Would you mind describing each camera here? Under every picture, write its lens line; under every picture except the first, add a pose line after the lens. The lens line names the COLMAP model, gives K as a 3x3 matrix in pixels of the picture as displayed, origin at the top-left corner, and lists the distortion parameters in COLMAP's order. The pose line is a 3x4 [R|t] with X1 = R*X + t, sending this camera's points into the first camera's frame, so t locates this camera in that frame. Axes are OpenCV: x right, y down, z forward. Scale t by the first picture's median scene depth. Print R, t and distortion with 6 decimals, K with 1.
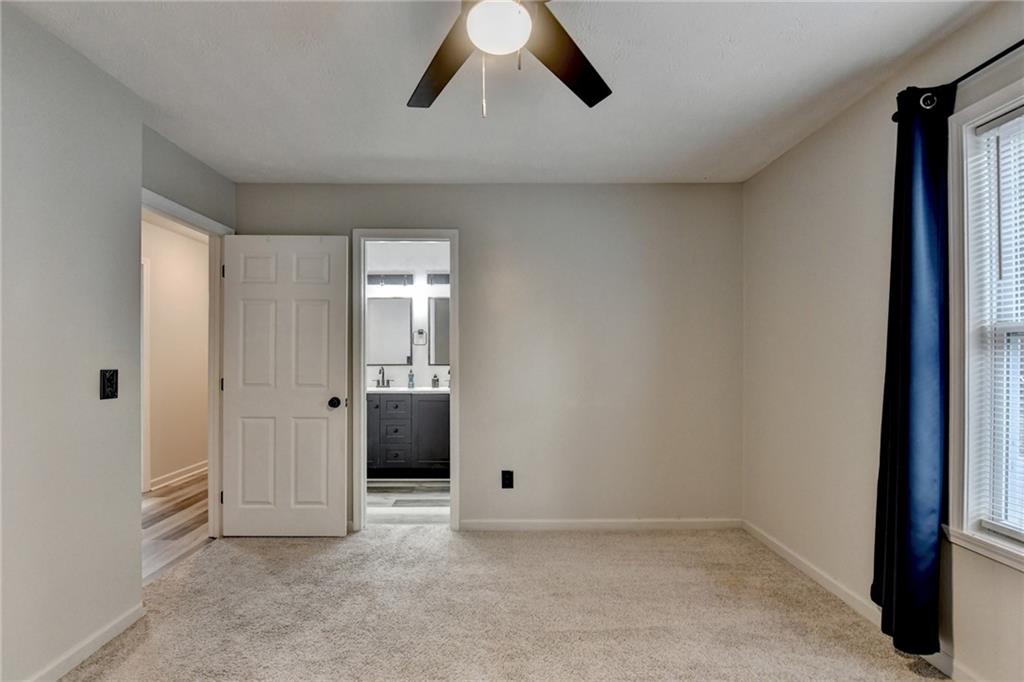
lens RADIAL K [[428.4, 0, 510.1], [0, 428.4, 357.9], [0, 0, 1]] dist [-0.013725, -0.000963]
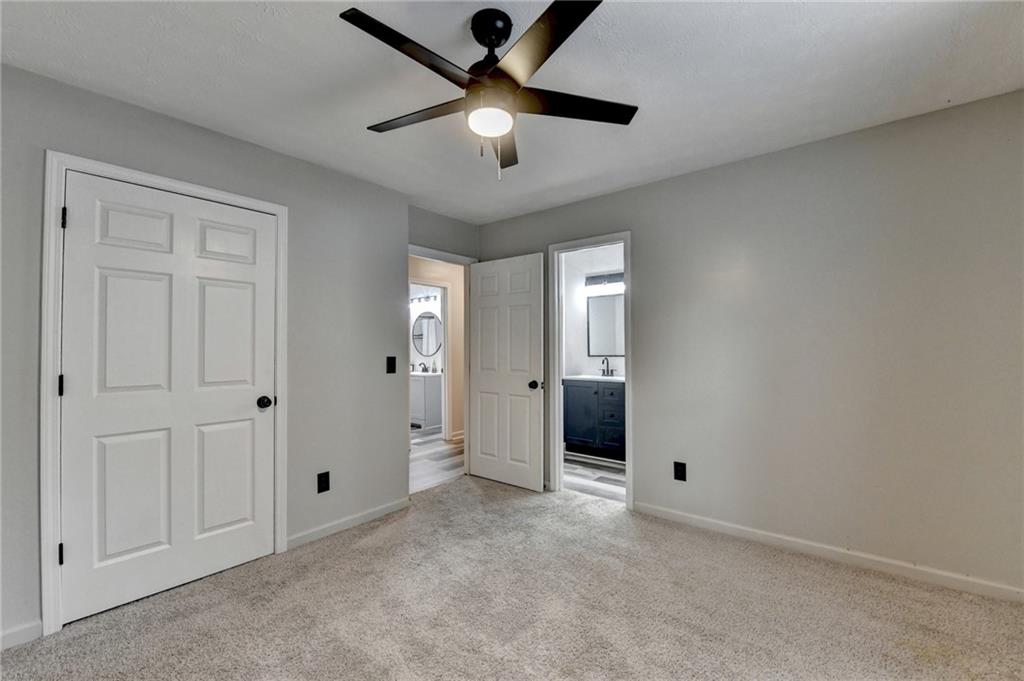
lens RADIAL K [[423.9, 0, 500.4], [0, 423.9, 348.6], [0, 0, 1]] dist [-0.017305, -0.000317]
pose [[0.761540, -0.002123, -0.648114, 0.315124], [0.000184, 0.999995, -0.003060, 0.000550], [0.648118, 0.002211, 0.761537, -0.022088]]
